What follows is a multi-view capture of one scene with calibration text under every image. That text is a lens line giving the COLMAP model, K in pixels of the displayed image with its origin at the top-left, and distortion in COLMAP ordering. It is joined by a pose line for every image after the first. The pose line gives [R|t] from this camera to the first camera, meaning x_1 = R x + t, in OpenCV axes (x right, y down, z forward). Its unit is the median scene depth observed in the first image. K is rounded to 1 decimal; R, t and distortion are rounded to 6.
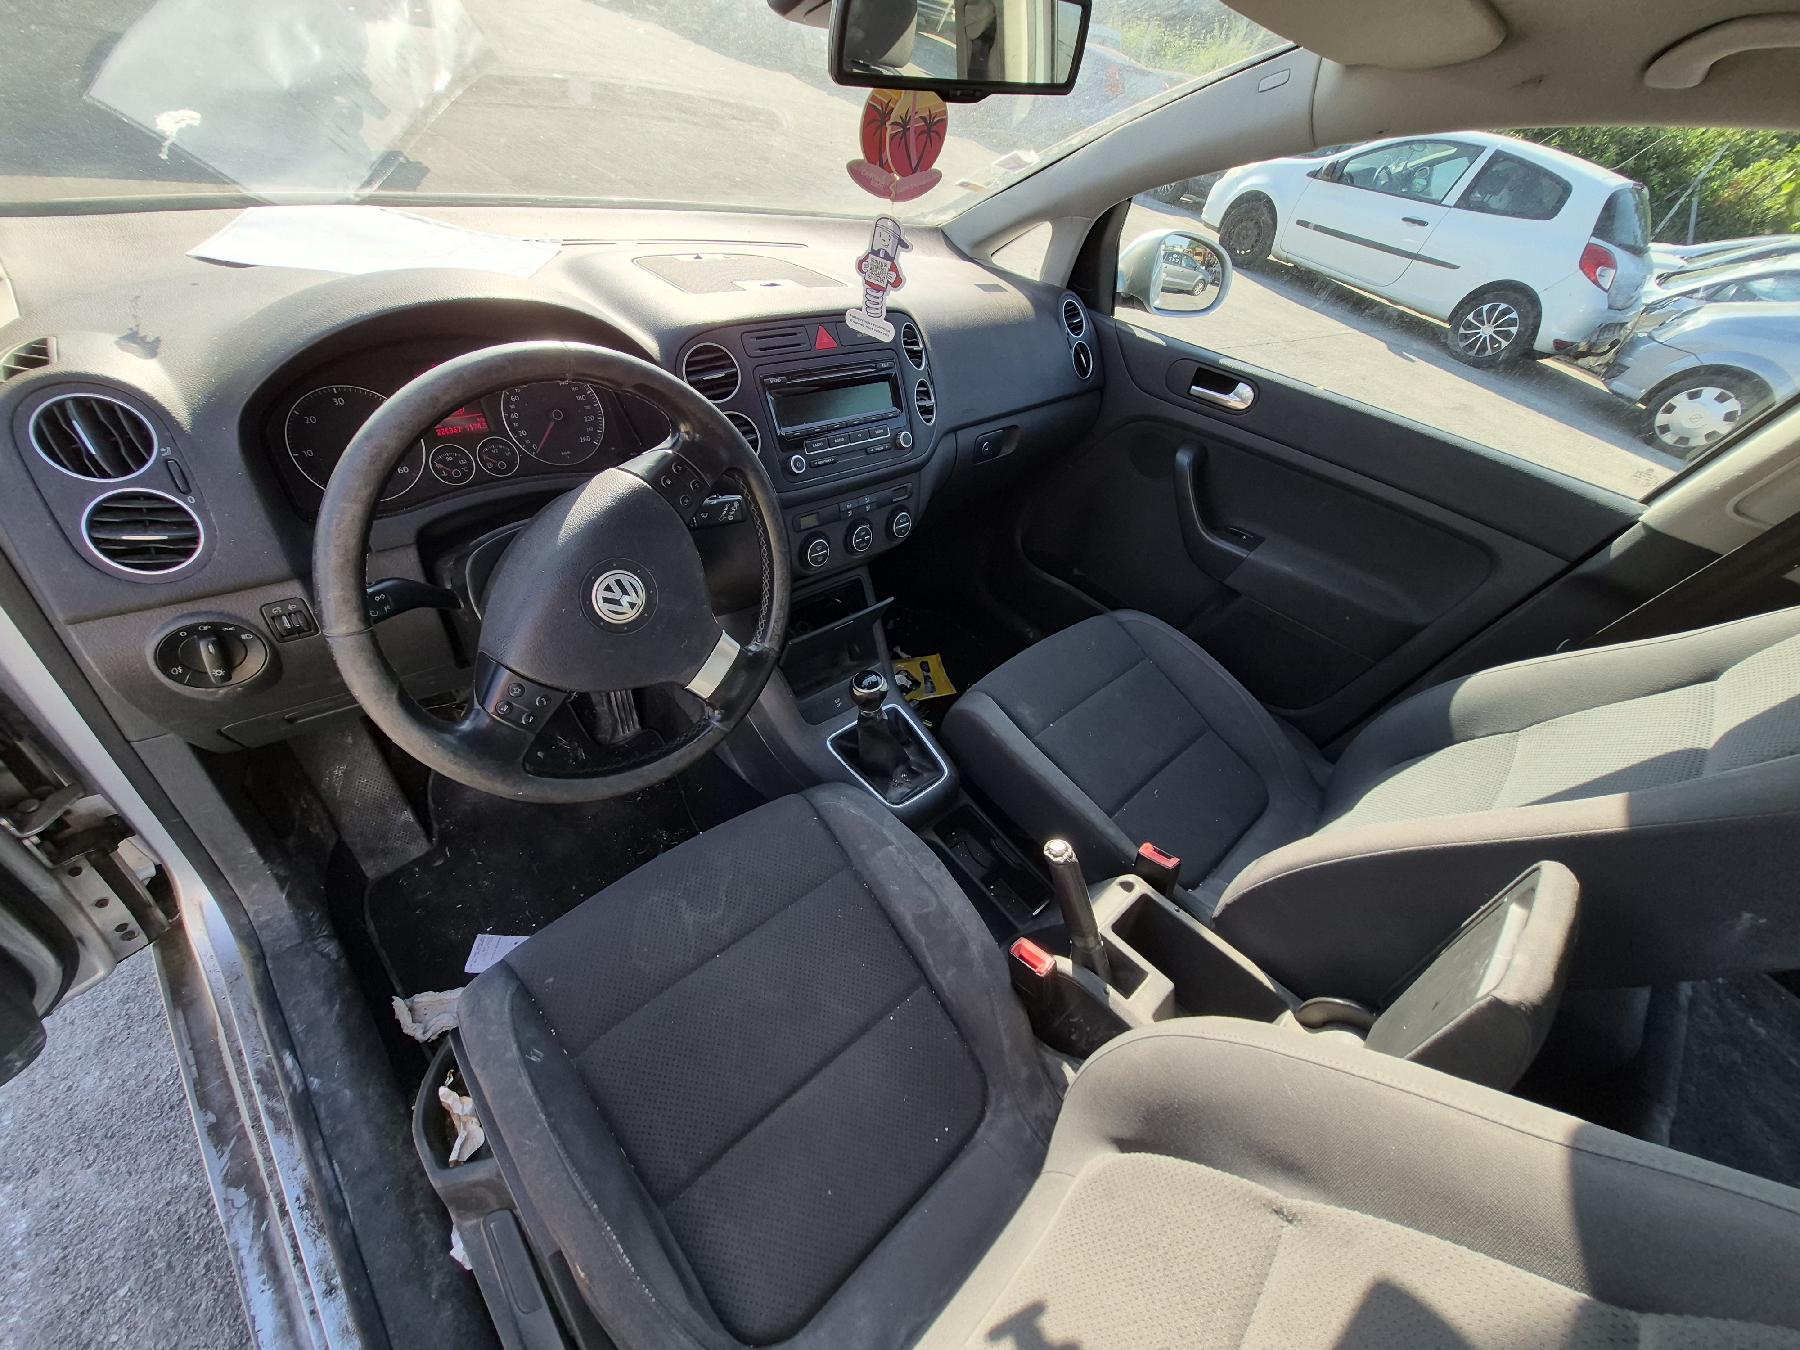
lens RADIAL K [[691.6, 0, 900.0], [0, 691.6, 676.2], [0, 0, 1]] dist [0.005875, -0.000434]
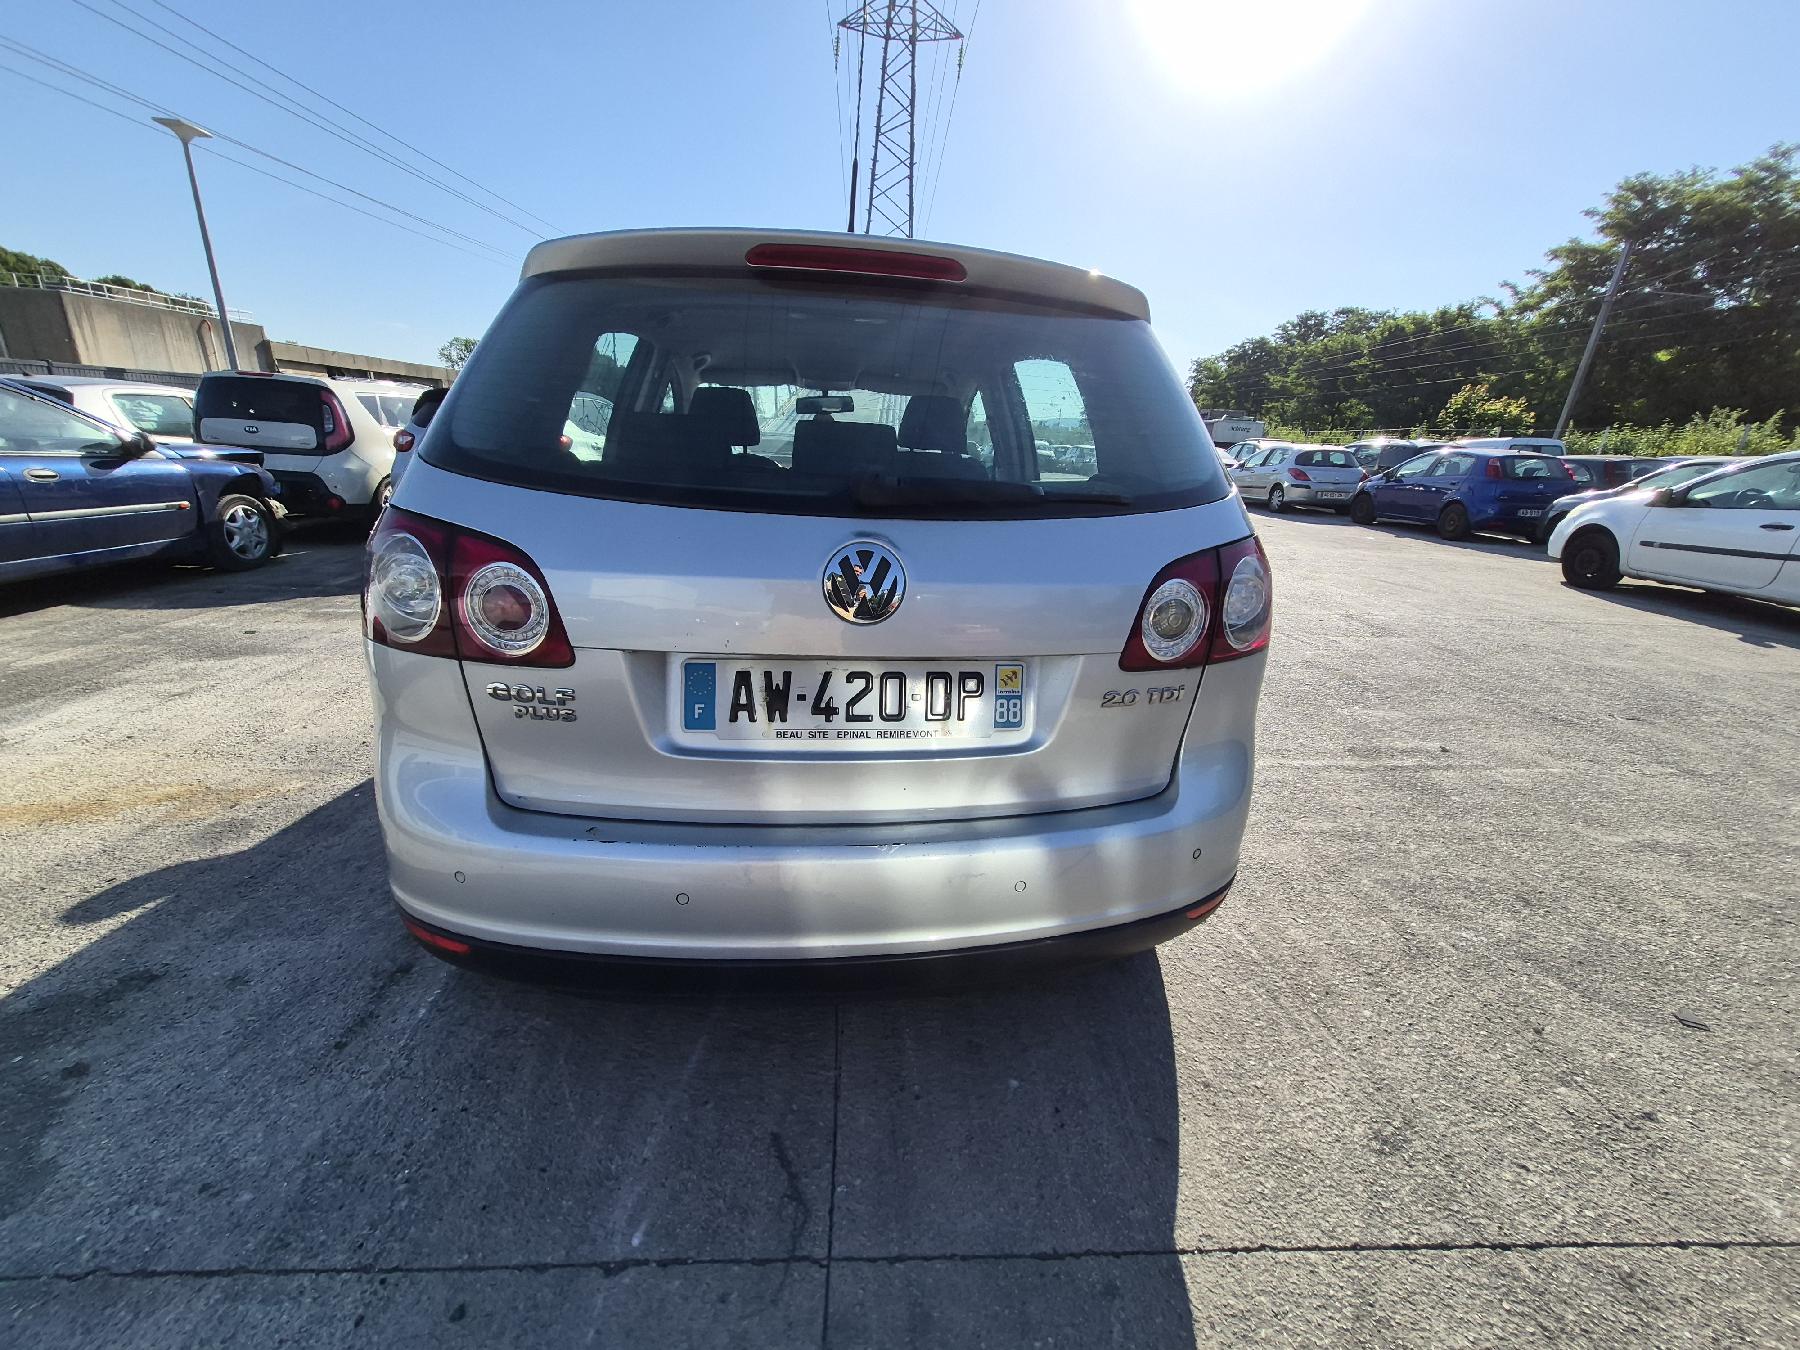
lens RADIAL K [[691.6, 0, 898.0], [0, 691.6, 688.8], [0, 0, 1]] dist [0.005875, -0.000434]
pose [[0.812227, 0.049986, -0.581196, 0.357927], [-0.320412, 0.870801, -0.372884, 0.283135], [0.487466, 0.489089, 0.723304, -0.159847]]
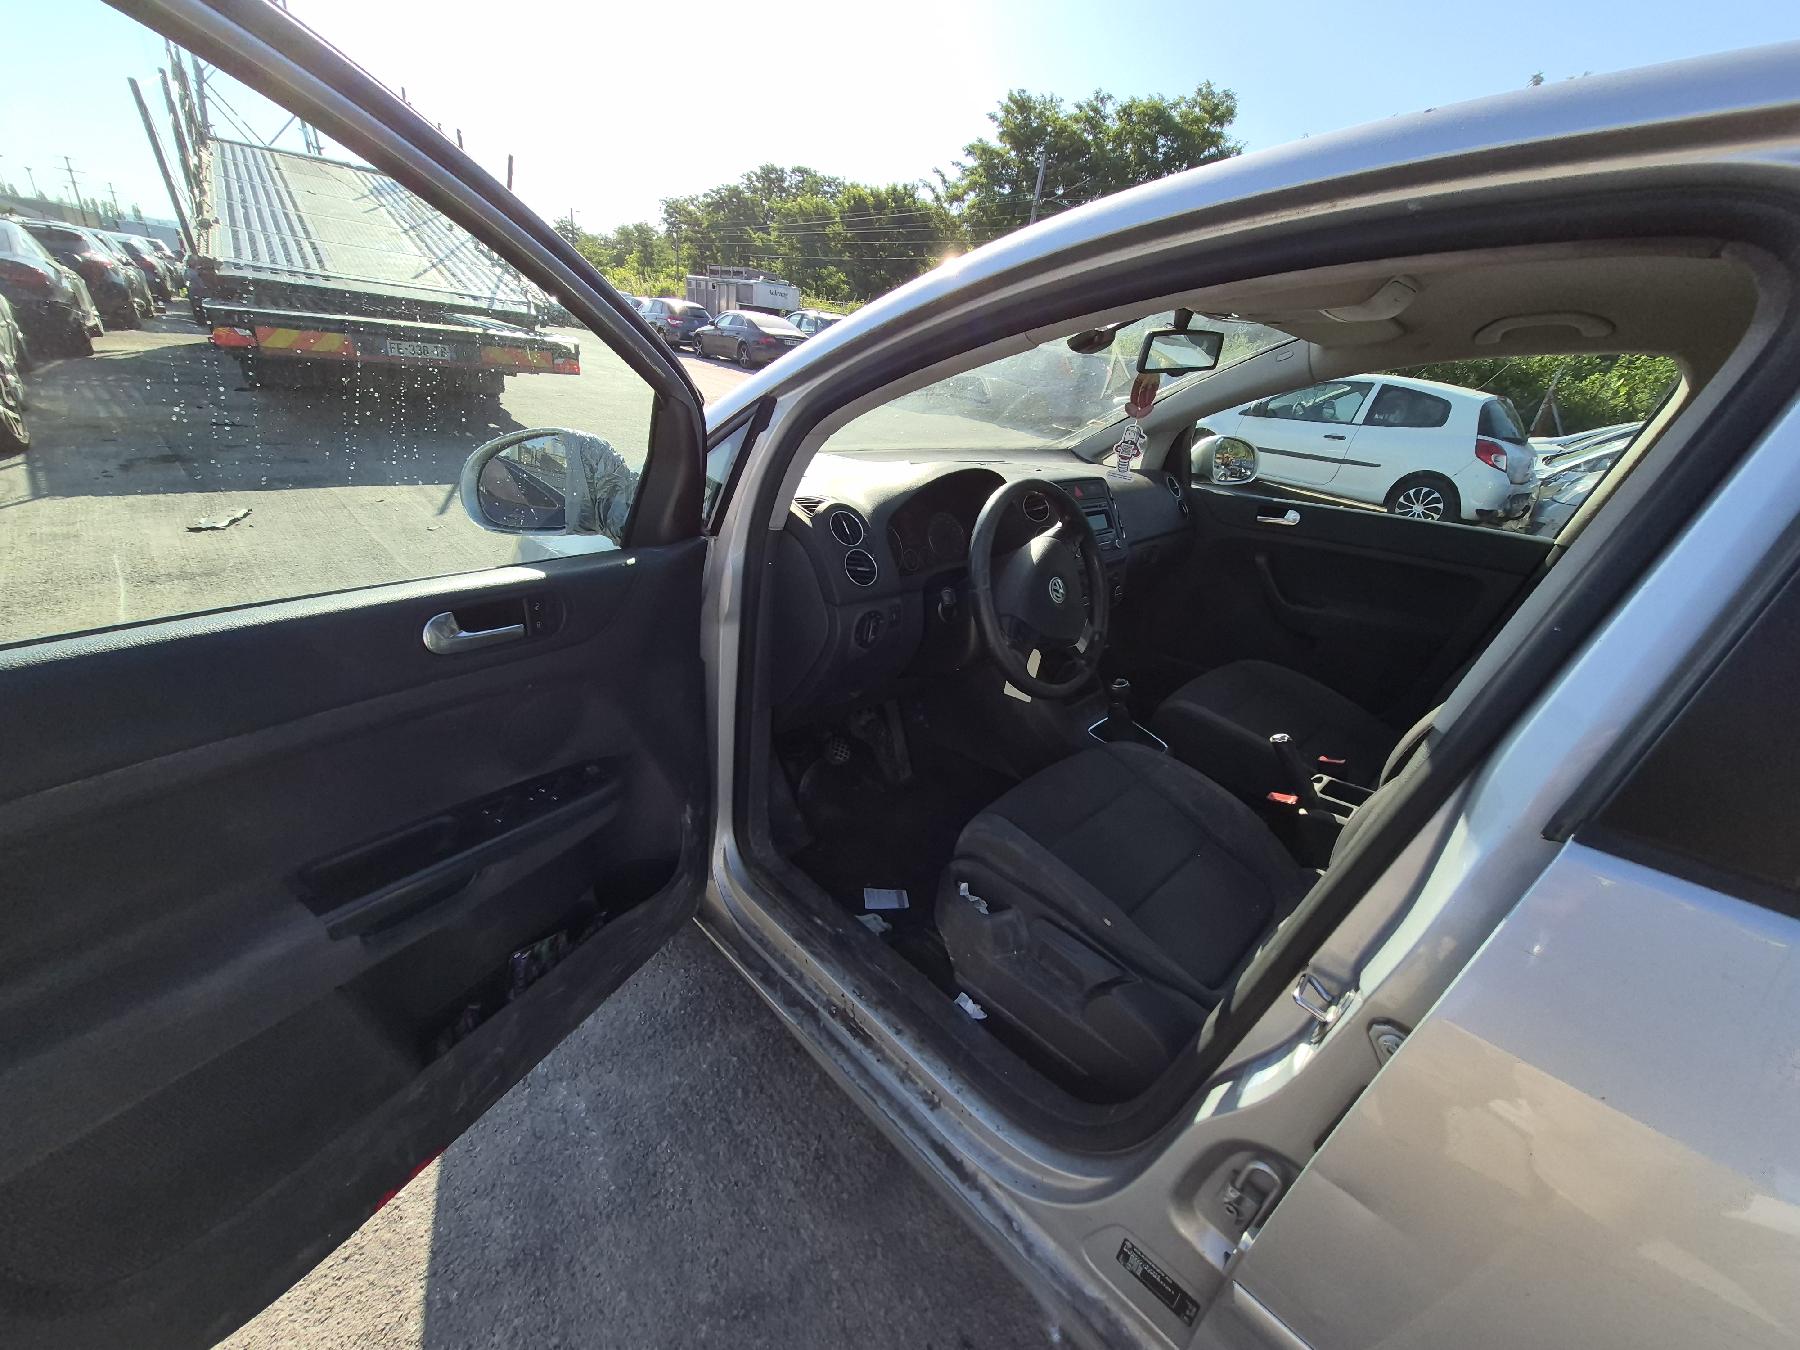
lens RADIAL K [[691.6, 0, 895.6], [0, 691.6, 692.0], [0, 0, 1]] dist [0.005875, -0.000434]
pose [[0.996157, -0.087561, 0.002054, -0.095107], [0.084584, 0.955678, -0.282003, 0.073994], [0.022729, 0.281093, 0.959411, -0.092687]]
